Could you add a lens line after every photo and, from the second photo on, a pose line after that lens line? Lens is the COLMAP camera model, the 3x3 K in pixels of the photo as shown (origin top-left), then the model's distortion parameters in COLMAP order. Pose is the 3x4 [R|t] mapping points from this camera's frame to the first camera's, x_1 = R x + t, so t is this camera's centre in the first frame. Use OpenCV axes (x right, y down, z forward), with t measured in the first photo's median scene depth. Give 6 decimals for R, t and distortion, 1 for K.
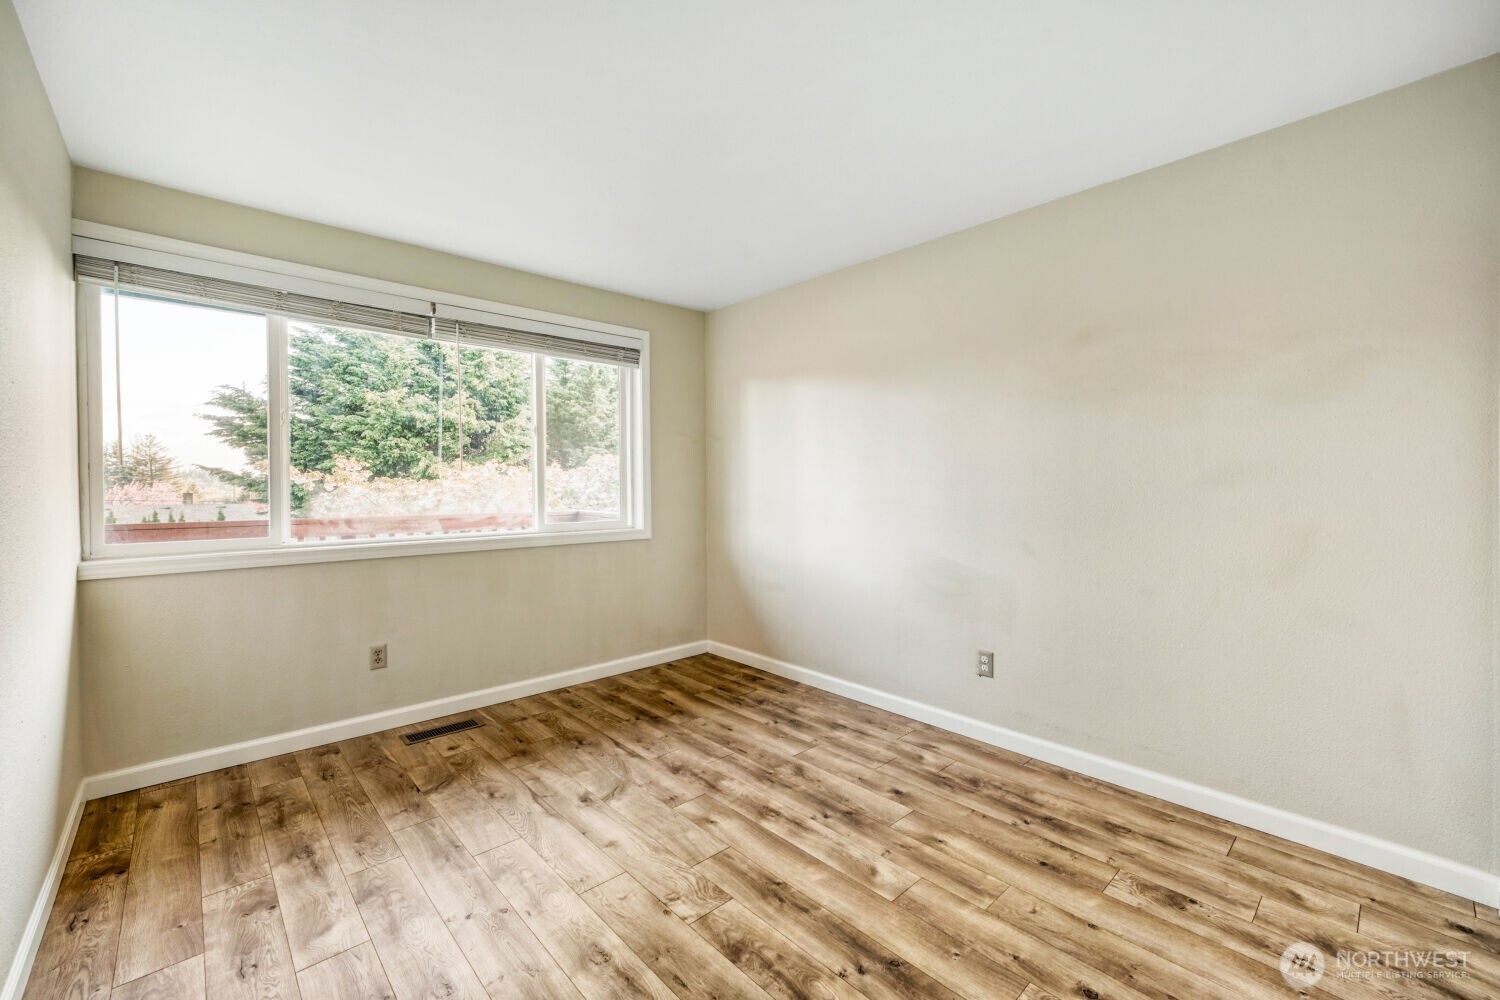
lens RADIAL K [[611.7, 0, 745.0], [0, 611.7, 497.8], [0, 0, 1]] dist [0.000771, 0.000471]
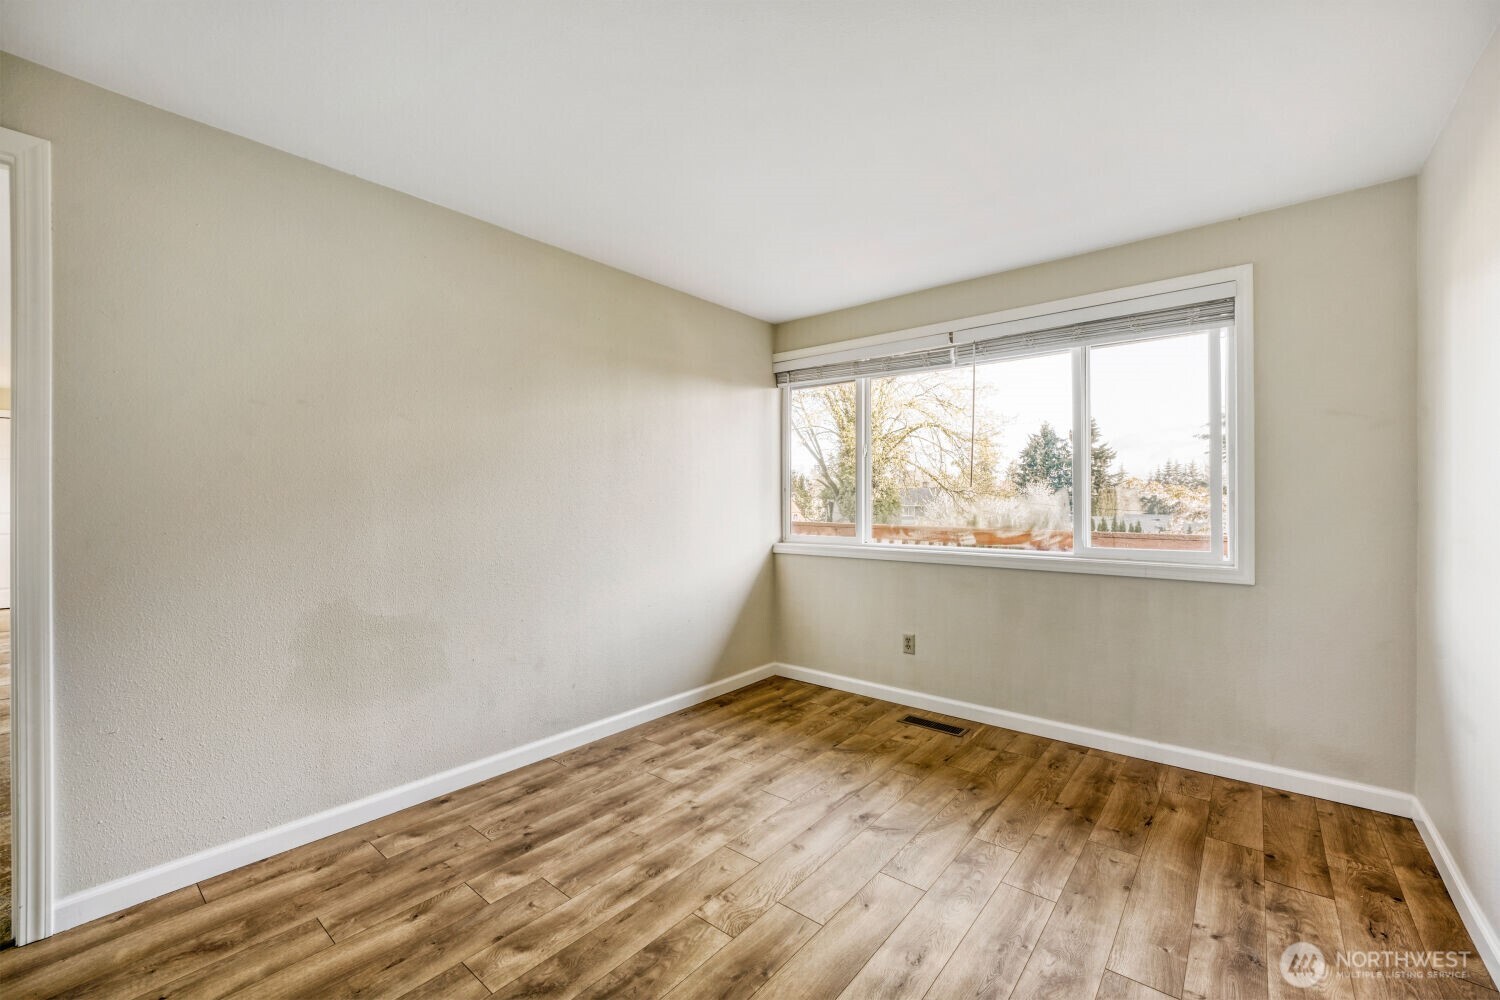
lens RADIAL K [[612.9, 0, 753.6], [0, 612.9, 497.8], [0, 0, 1]] dist [-0.007990, 0.000046]
pose [[0.142352, -0.002193, -0.989814, 0.585585], [-0.022121, 0.999741, -0.005396, -0.012185], [0.989569, 0.022664, 0.142267, 0.563451]]
